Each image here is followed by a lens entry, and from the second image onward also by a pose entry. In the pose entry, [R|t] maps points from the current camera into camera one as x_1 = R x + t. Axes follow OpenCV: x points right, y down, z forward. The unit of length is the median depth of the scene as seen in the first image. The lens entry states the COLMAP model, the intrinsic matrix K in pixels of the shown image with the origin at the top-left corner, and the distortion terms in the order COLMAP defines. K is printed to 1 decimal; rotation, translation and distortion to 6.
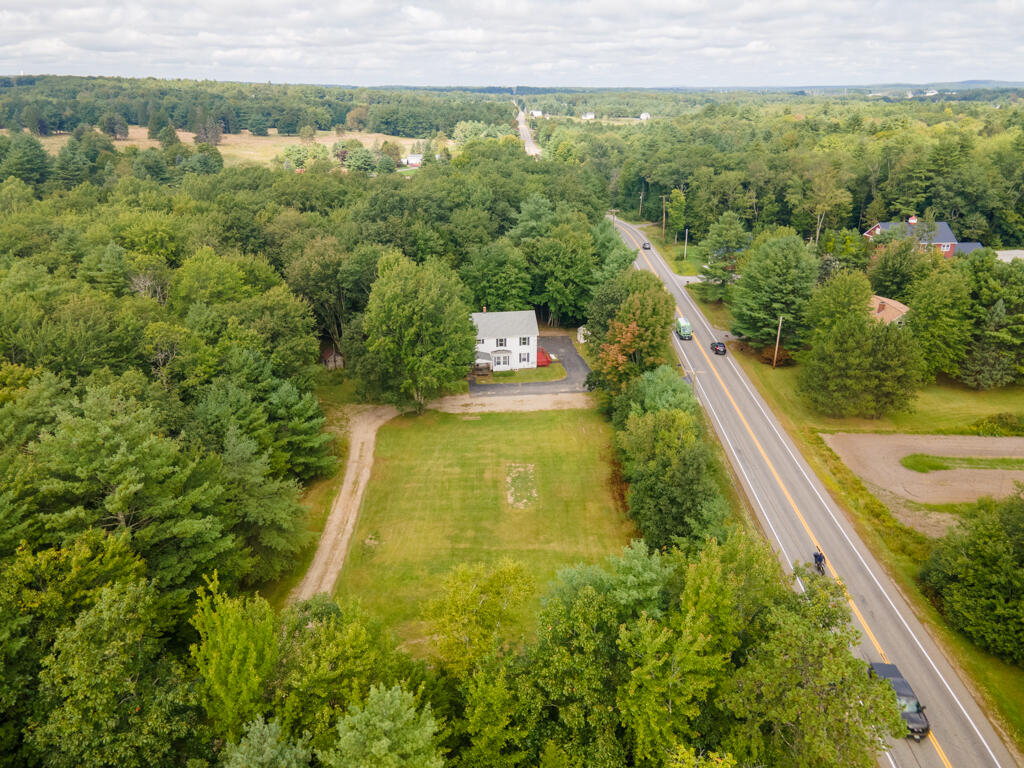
lens RADIAL K [[746.6, 0, 506.7], [0, 746.6, 386.7], [0, 0, 1]] dist [0.024889, 0.028023]
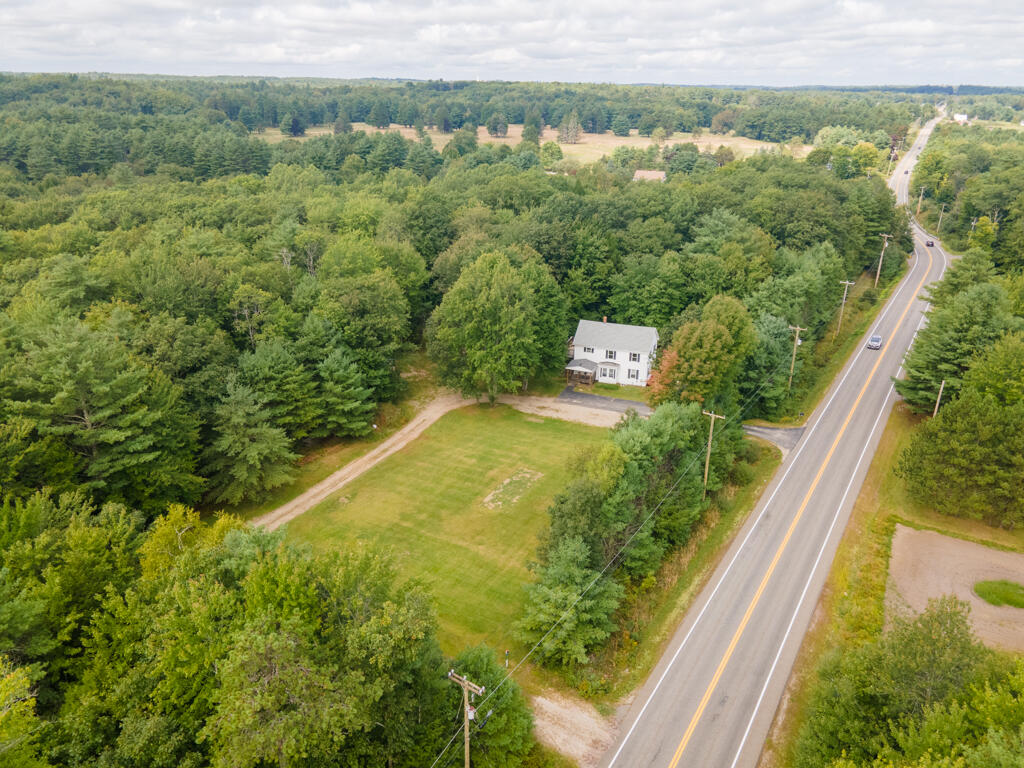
lens RADIAL K [[746.6, 0, 506.7], [0, 746.6, 386.7], [0, 0, 1]] dist [0.024889, 0.028023]
pose [[0.875182, 0.185327, -0.446889, 0.315809], [-0.185796, 0.981637, 0.043229, -0.034075], [0.446695, 0.045196, 0.893544, 0.056504]]
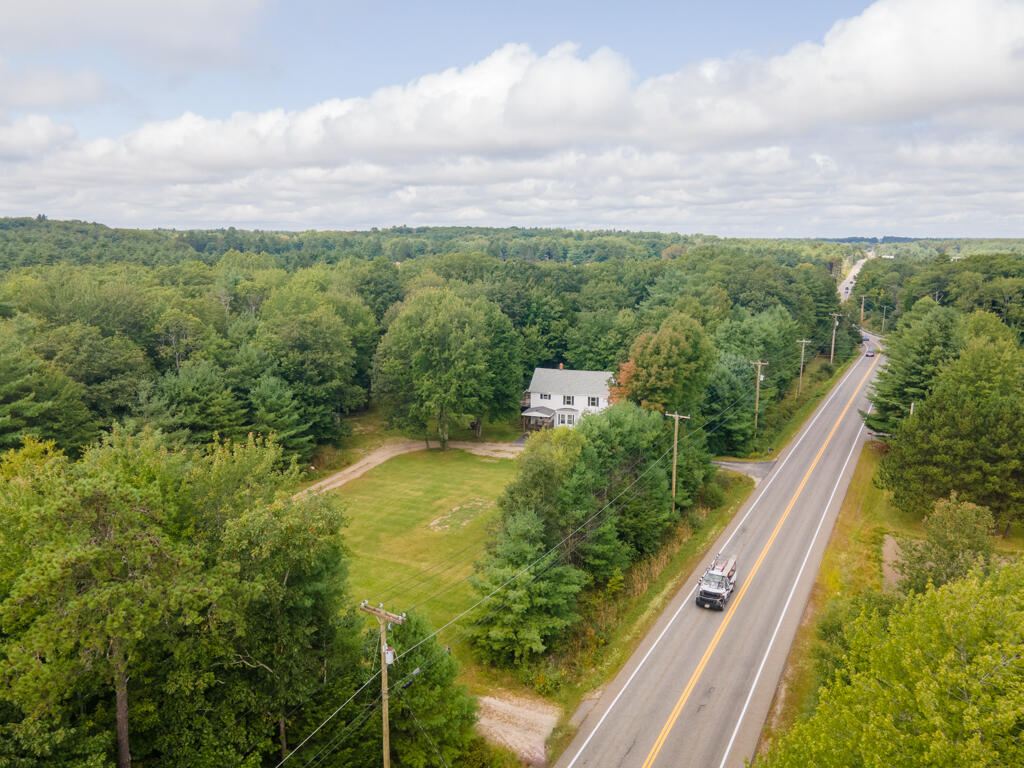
lens RADIAL K [[746.6, 0, 506.7], [0, 746.6, 386.7], [0, 0, 1]] dist [0.024889, 0.028023]
pose [[0.898162, 0.084772, -0.431414, 0.320877], [-0.164244, 0.974891, -0.150374, 0.076638], [0.407834, 0.205918, 0.889533, 0.126344]]
